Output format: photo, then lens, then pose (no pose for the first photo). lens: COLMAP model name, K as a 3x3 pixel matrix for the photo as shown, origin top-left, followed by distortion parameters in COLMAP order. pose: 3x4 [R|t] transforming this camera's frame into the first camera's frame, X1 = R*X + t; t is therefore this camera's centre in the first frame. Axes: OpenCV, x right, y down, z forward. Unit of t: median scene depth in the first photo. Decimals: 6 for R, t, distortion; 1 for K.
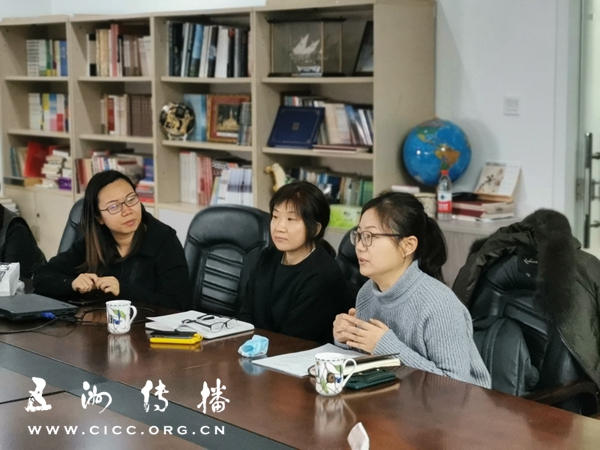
lens RADIAL K [[1253.1, 0, 300.0], [0, 1253.1, 225.2], [0, 0, 1]] dist [-0.065678, 0.000000]
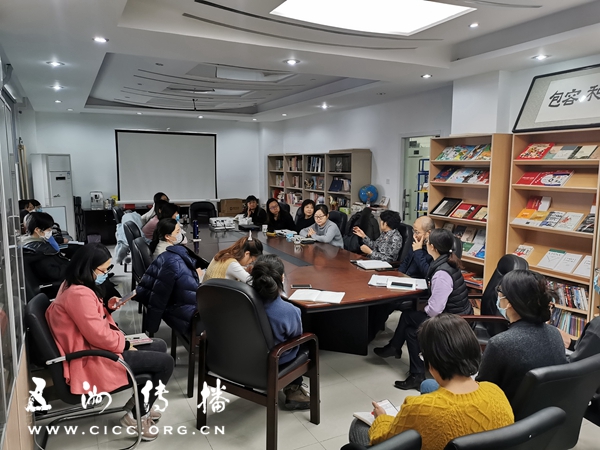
lens RADIAL K [[473.3, 0, 300.0], [0, 473.3, 226.0], [0, 0, 1]] dist [-0.000380, -0.000021]
pose [[0.965739, 0.059444, -0.252614, 0.238216], [-0.062949, 0.998000, -0.005811, 0.050424], [0.251763, 0.021514, 0.967550, -0.340072]]
